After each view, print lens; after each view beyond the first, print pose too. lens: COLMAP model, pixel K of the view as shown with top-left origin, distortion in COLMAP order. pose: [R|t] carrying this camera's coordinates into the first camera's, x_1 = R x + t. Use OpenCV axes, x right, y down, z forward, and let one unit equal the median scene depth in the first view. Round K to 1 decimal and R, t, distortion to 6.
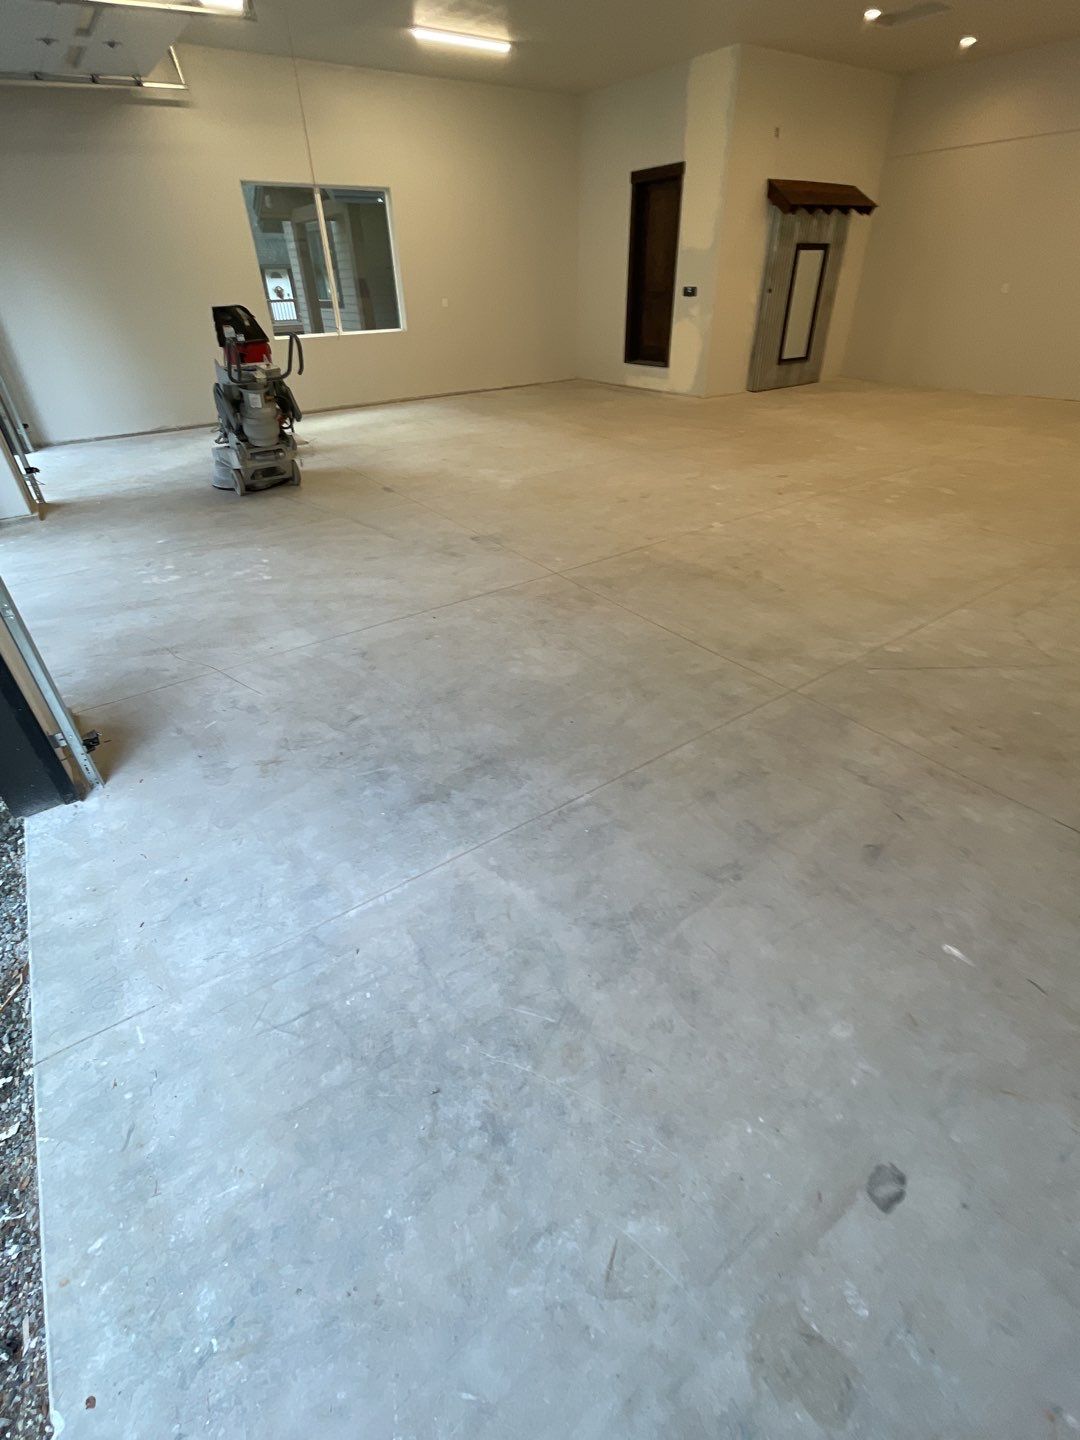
lens RADIAL K [[649.4, 0, 541.4], [0, 649.4, 713.8], [0, 0, 1]] dist [-0.005000, 0.000378]
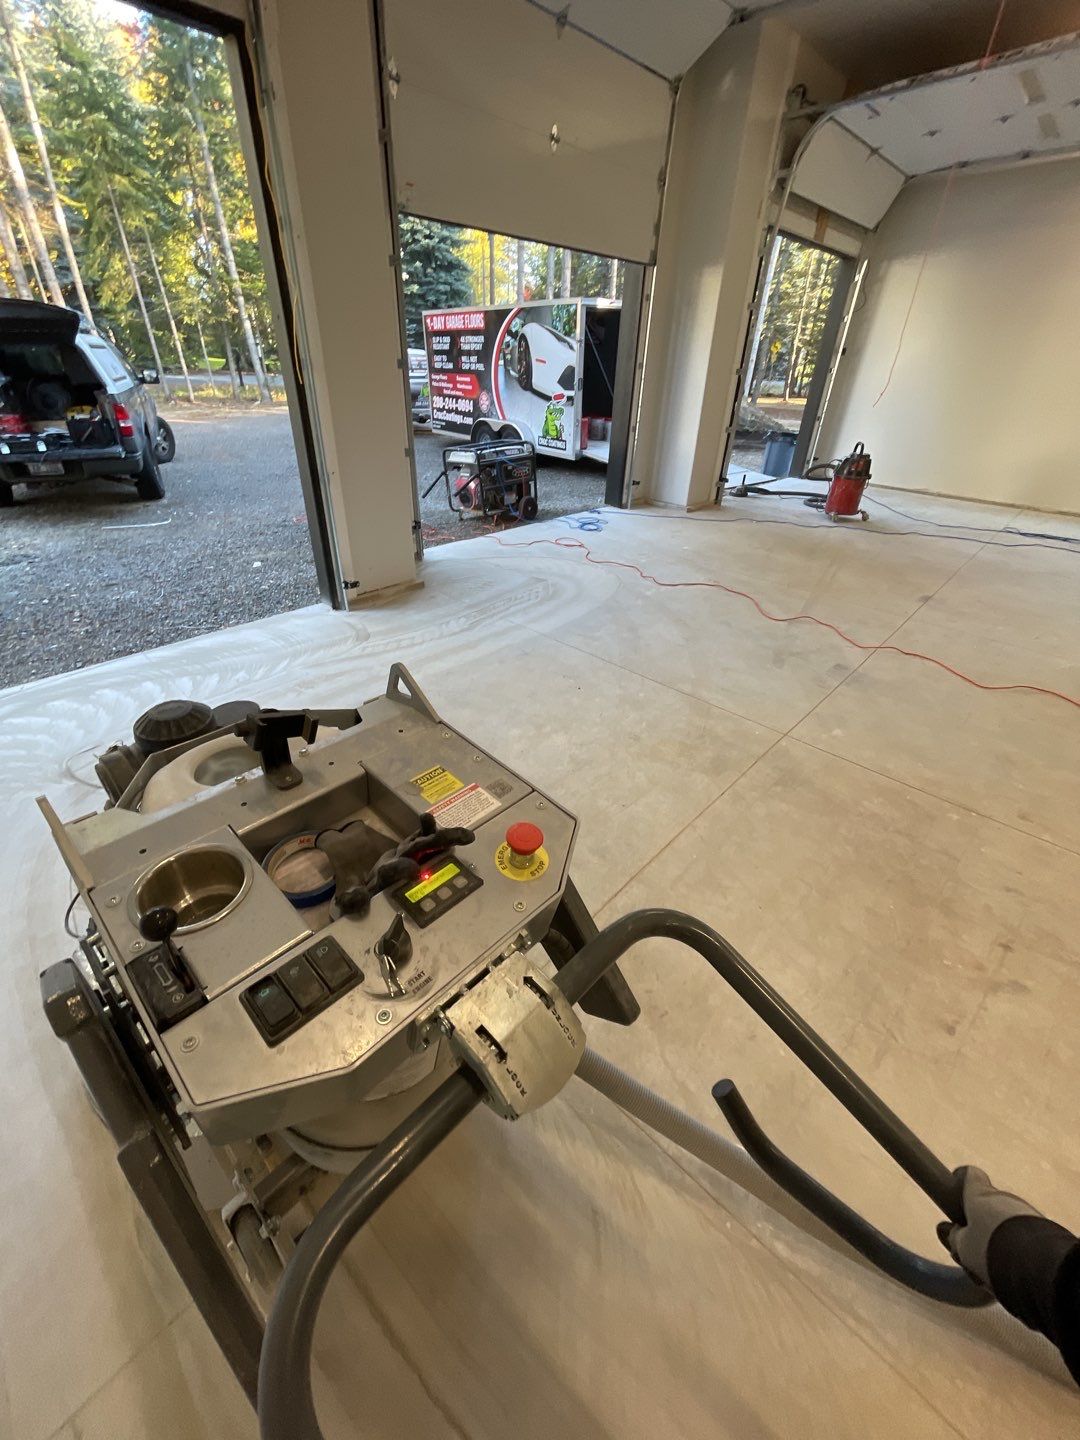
lens RADIAL K [[575.7, 0, 532.3], [0, 575.7, 711.8], [0, 0, 1]] dist [-0.002980, -0.000699]
pose [[0.195981, 0.539541, -0.818833, 0.461792], [-0.572189, 0.741053, 0.351341, -0.290255], [0.796361, 0.399671, 0.453951, 0.464804]]
